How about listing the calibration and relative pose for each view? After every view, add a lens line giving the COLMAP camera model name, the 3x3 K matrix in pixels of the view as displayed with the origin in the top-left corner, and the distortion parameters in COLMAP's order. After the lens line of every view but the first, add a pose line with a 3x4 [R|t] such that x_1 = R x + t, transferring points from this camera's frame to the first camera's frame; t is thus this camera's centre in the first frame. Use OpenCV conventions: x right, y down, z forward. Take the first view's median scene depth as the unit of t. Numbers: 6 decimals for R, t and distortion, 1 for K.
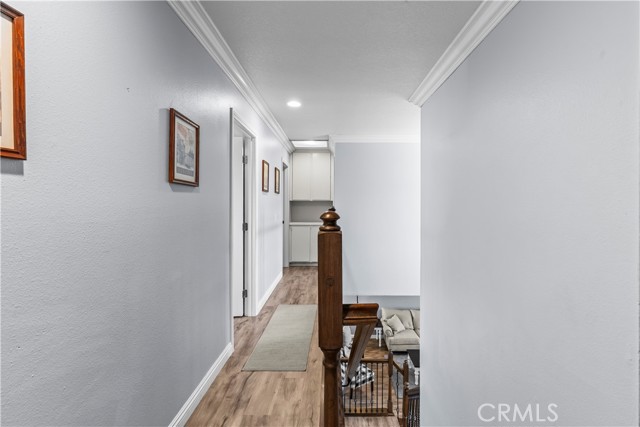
lens RADIAL K [[294.3, 0, 321.1], [0, 294.3, 210.8], [0, 0, 1]] dist [0.006076, 0.000495]
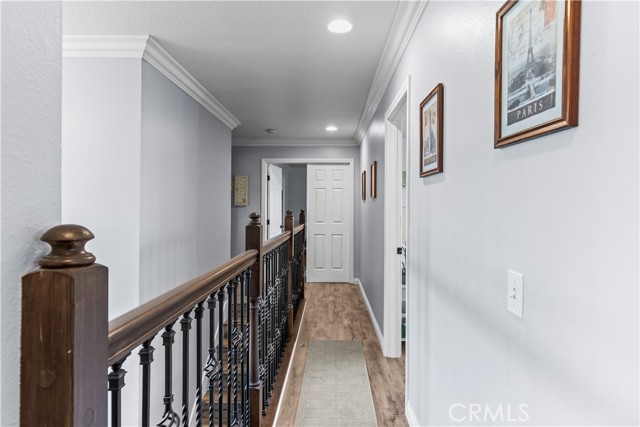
lens RADIAL K [[369.4, 0, 320.2], [0, 369.4, 211.4], [0, 0, 1]] dist [0.000041, 0.000008]
pose [[-0.999955, -0.009048, 0.002683, -0.096270], [-0.008982, 0.999681, 0.023597, -0.047202], [-0.002896, 0.023572, -0.999718, 2.662275]]
